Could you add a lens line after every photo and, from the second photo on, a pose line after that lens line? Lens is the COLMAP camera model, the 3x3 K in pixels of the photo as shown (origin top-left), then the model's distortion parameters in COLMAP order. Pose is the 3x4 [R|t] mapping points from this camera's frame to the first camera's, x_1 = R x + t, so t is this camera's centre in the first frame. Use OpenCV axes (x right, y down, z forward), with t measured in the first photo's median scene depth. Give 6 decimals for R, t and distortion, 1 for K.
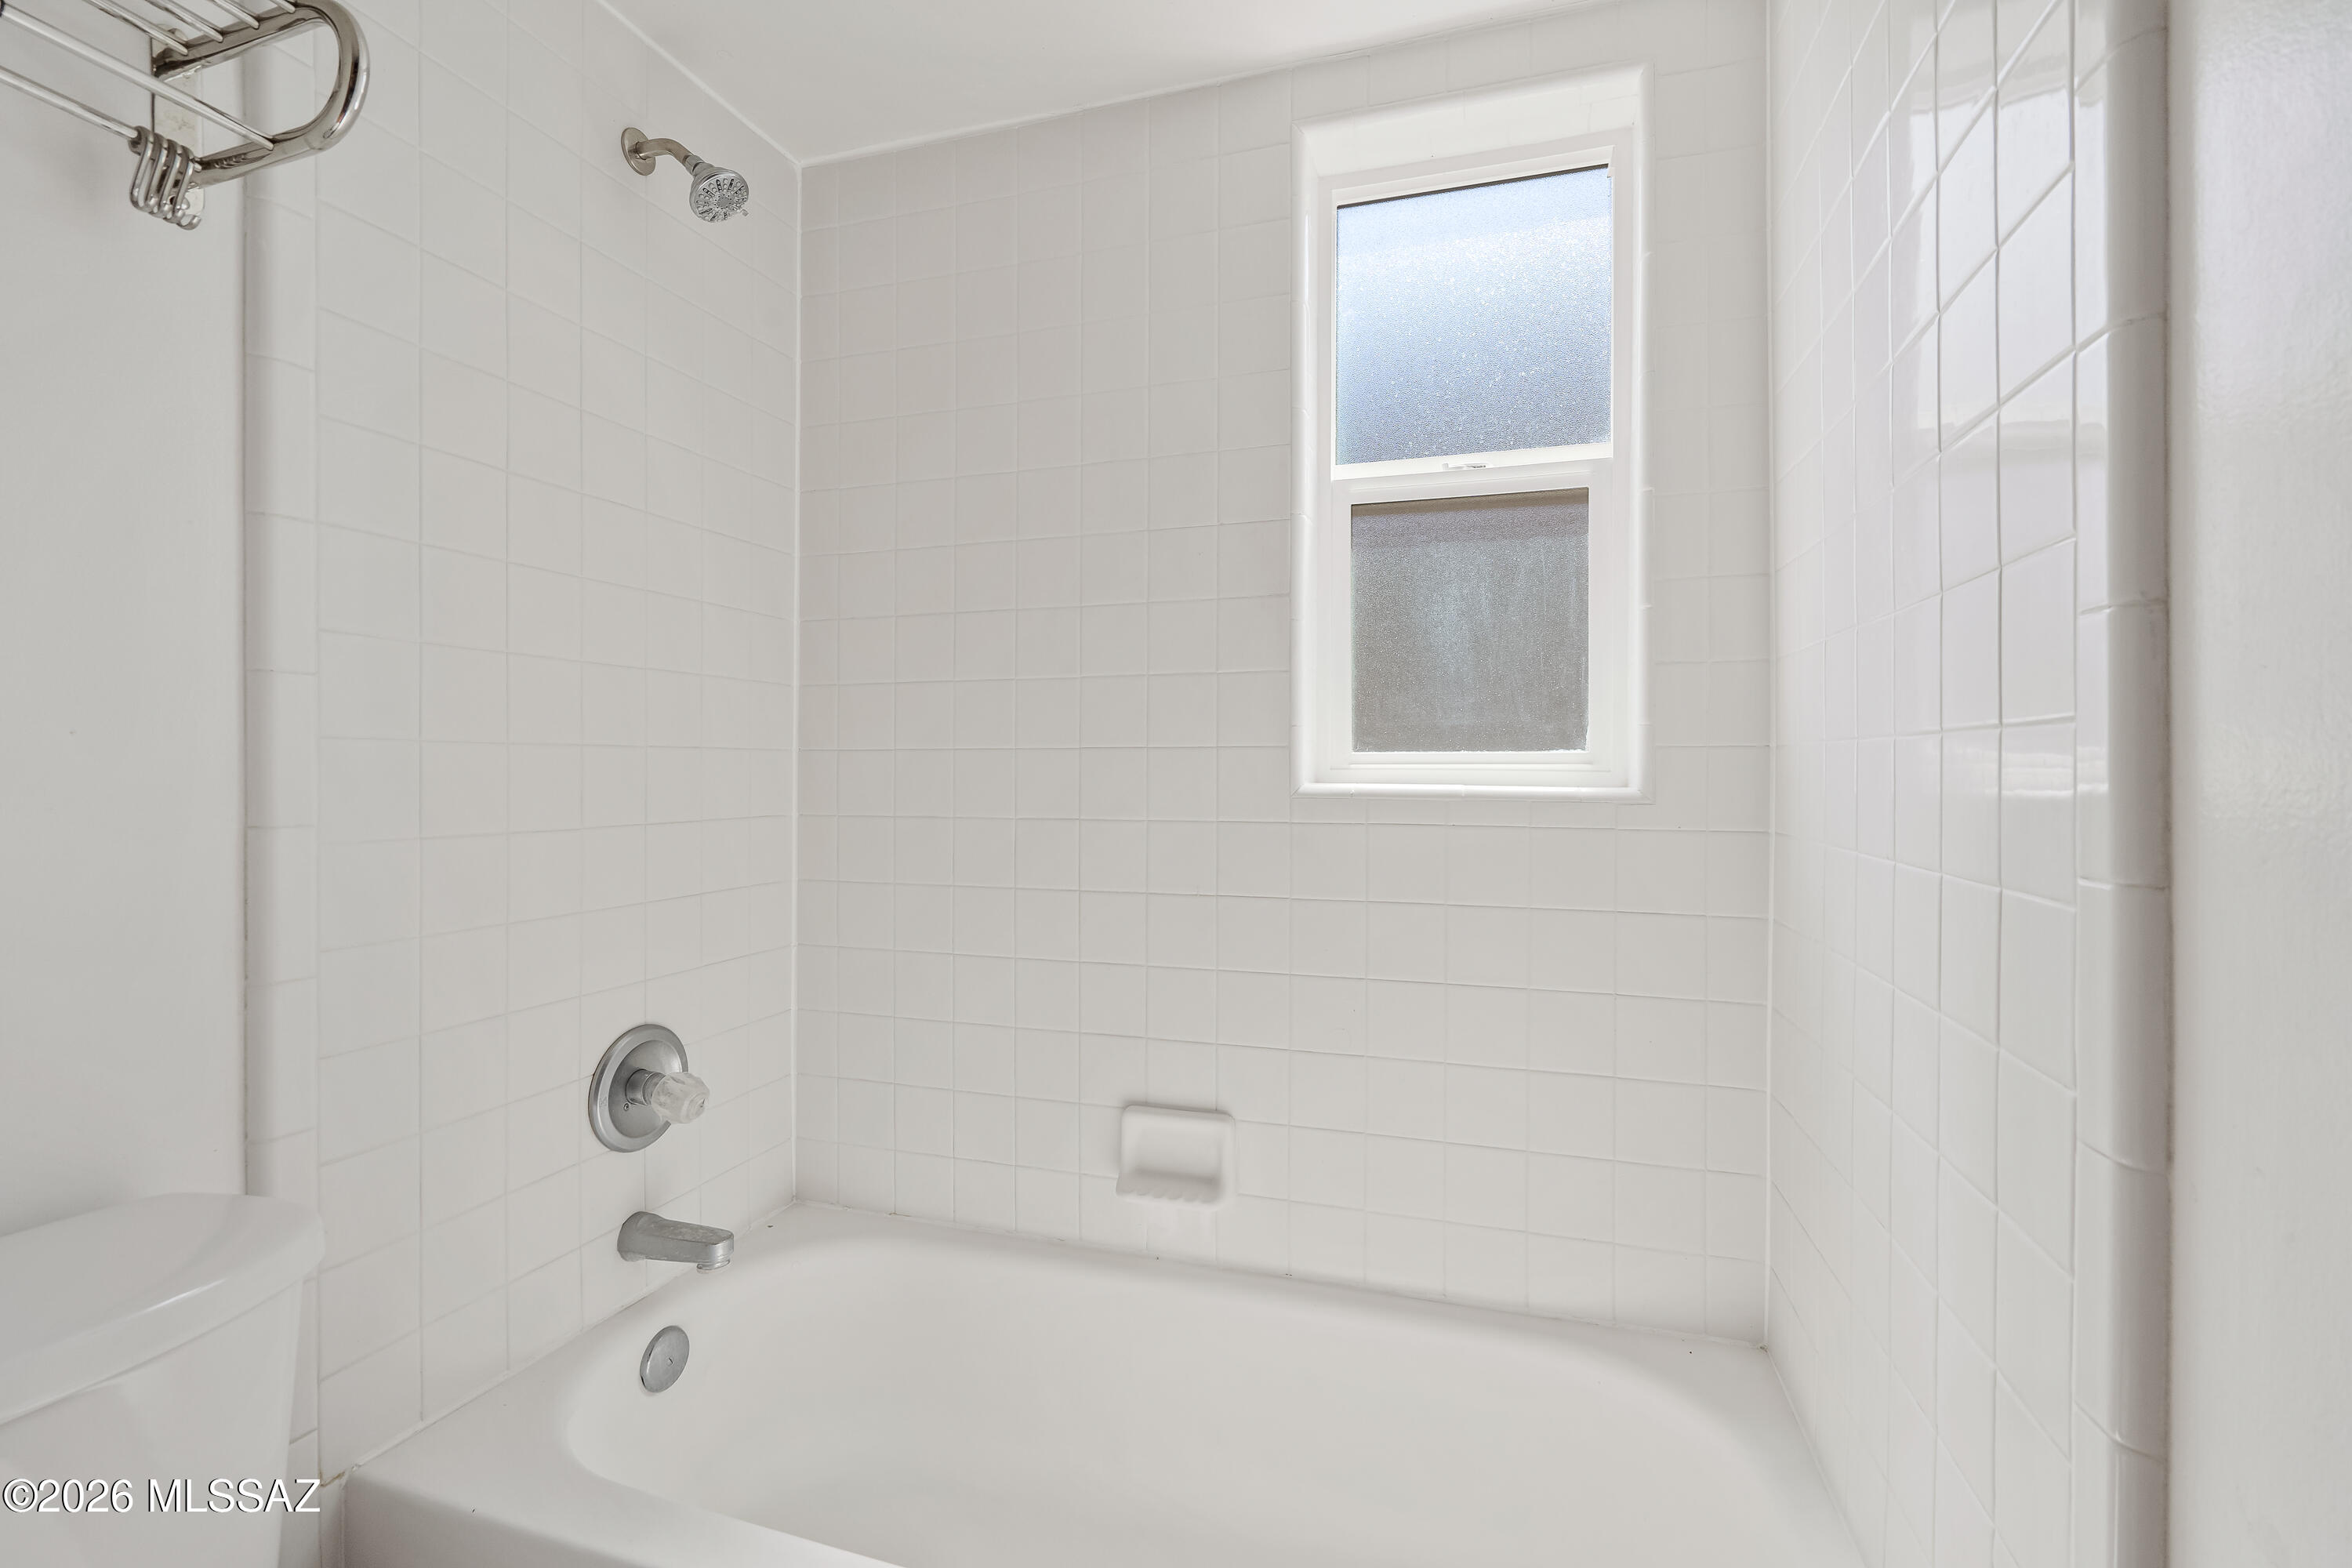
lens RADIAL K [[1085.4, 0, 1166.2], [0, 1085.4, 772.8], [0, 0, 1]] dist [-0.004690, 0.003037]
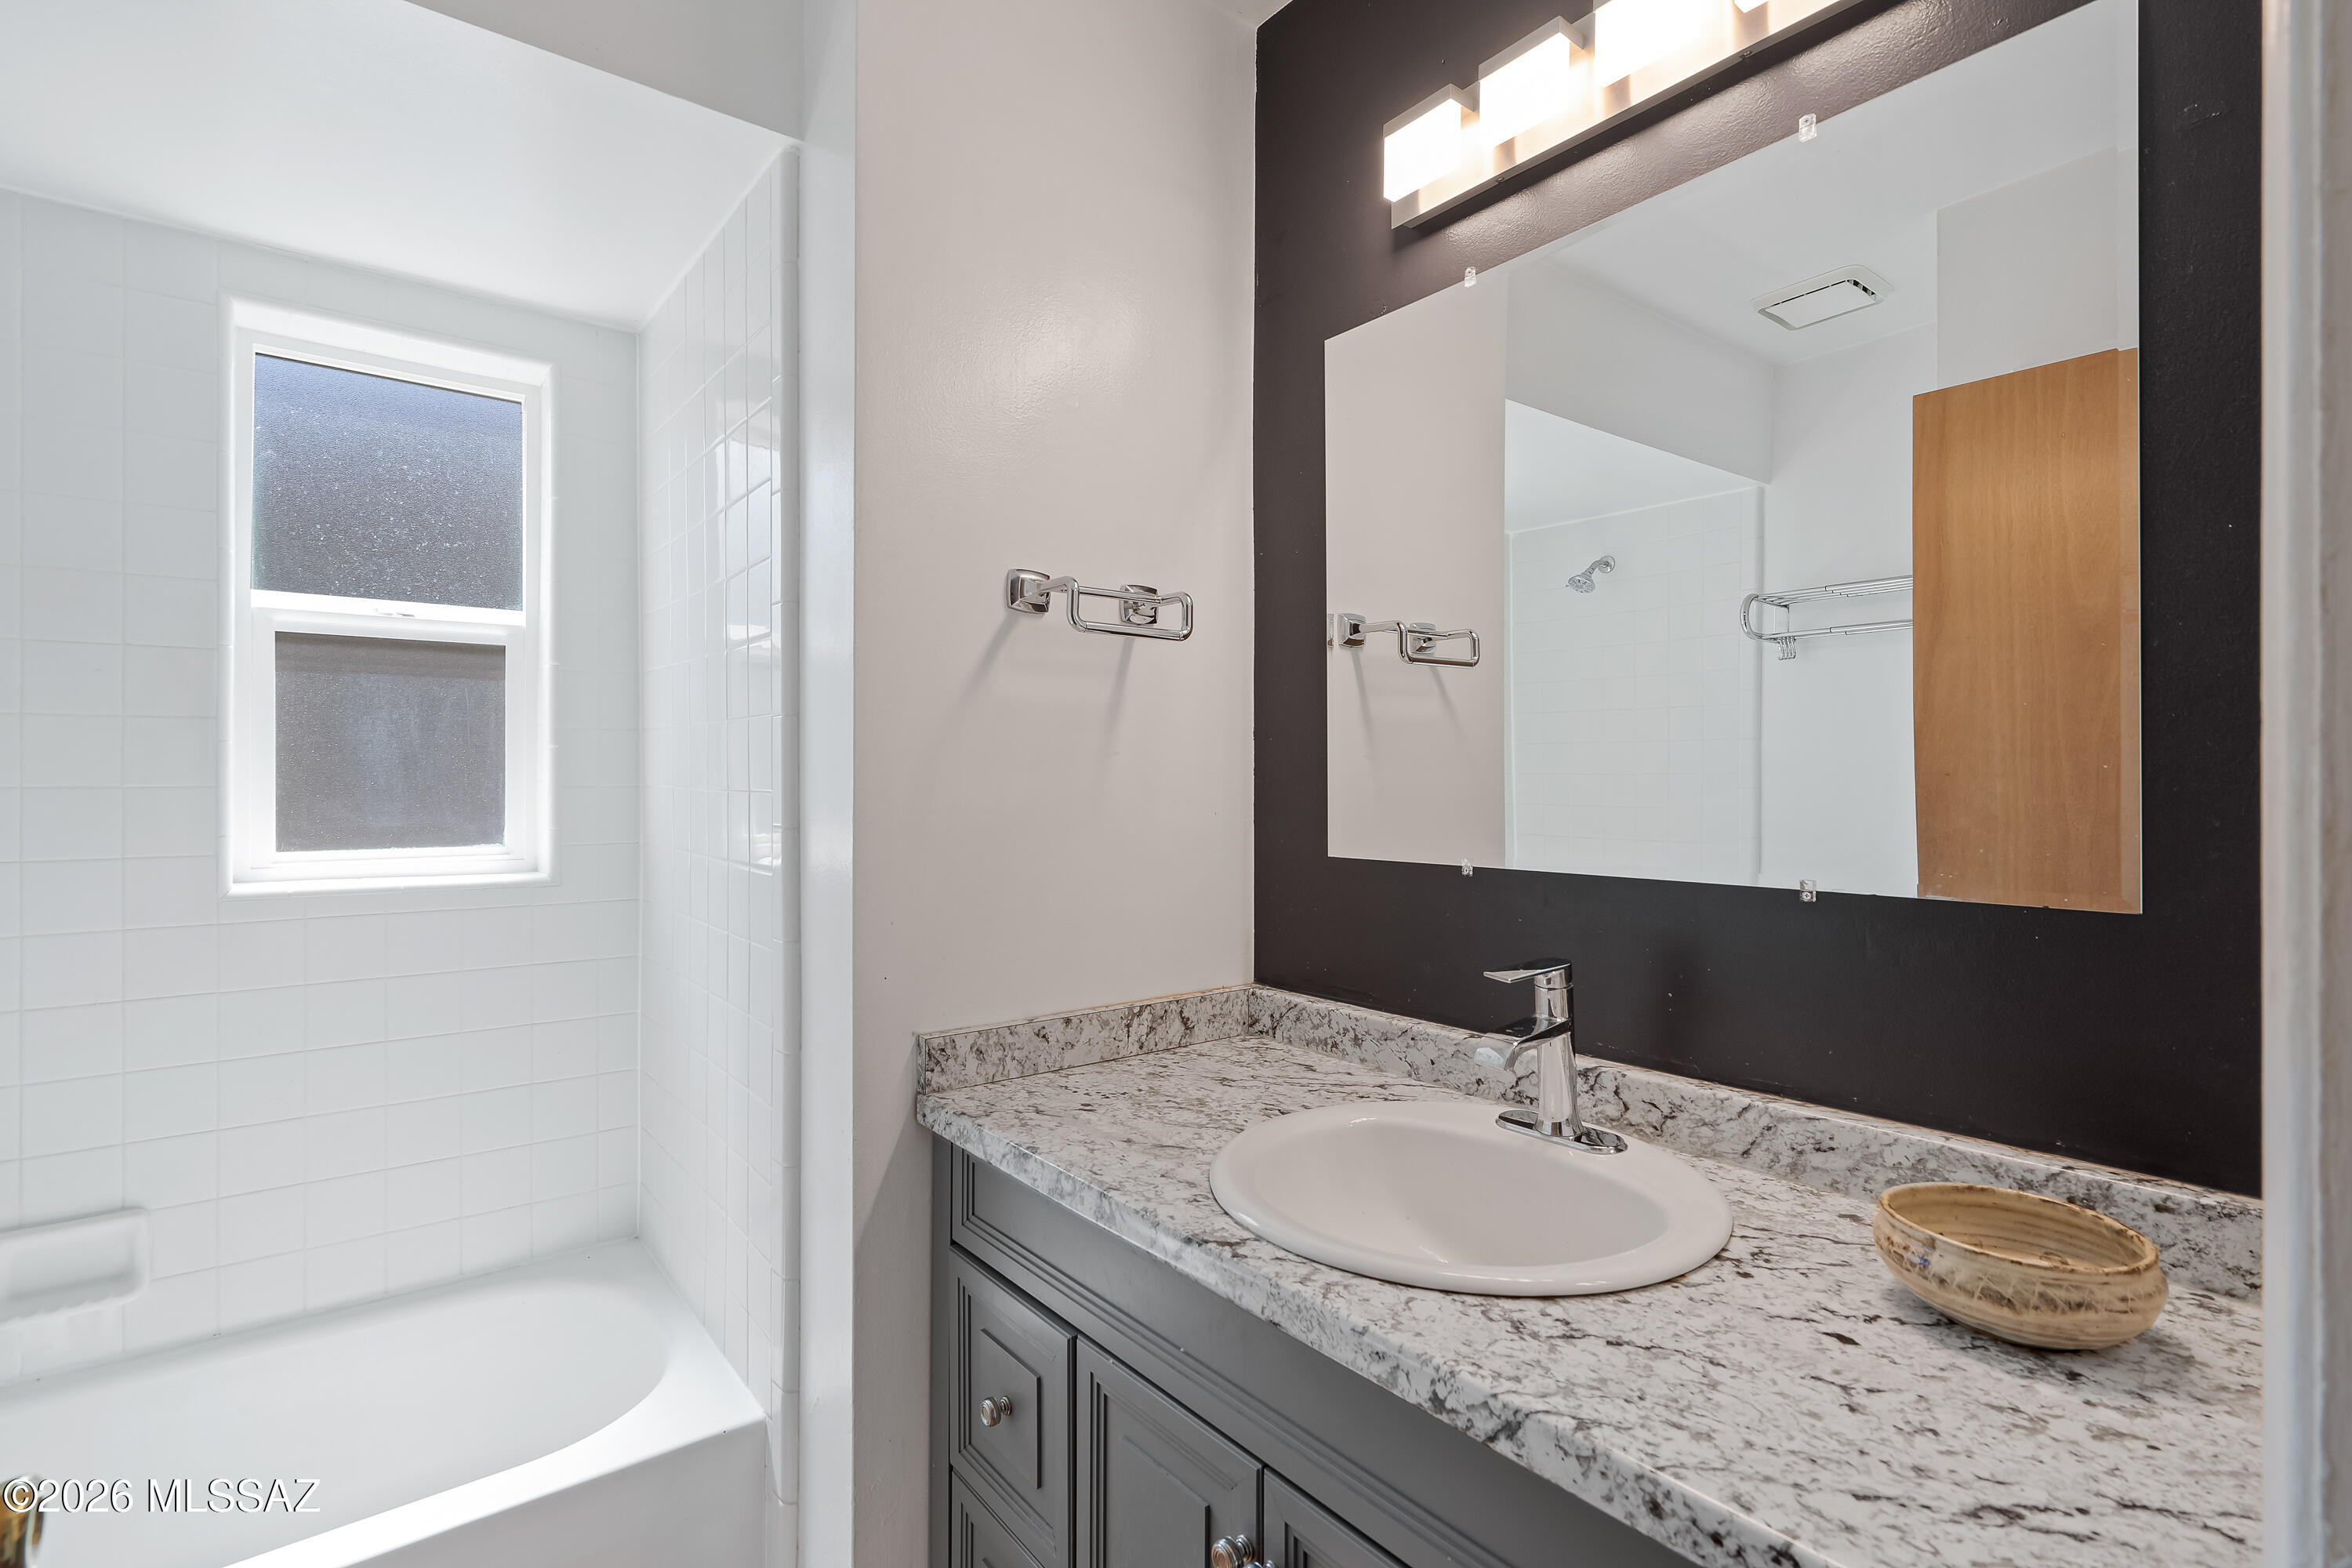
lens RADIAL K [[1085.4, 0, 1174.8], [0, 1085.4, 777.9], [0, 0, 1]] dist [-0.004690, 0.003037]
pose [[0.558920, 0.001360, 0.829220, -0.247709], [0.001066, 0.999997, -0.002359, -0.096257], [-0.829221, 0.002202, 0.558917, -0.410985]]
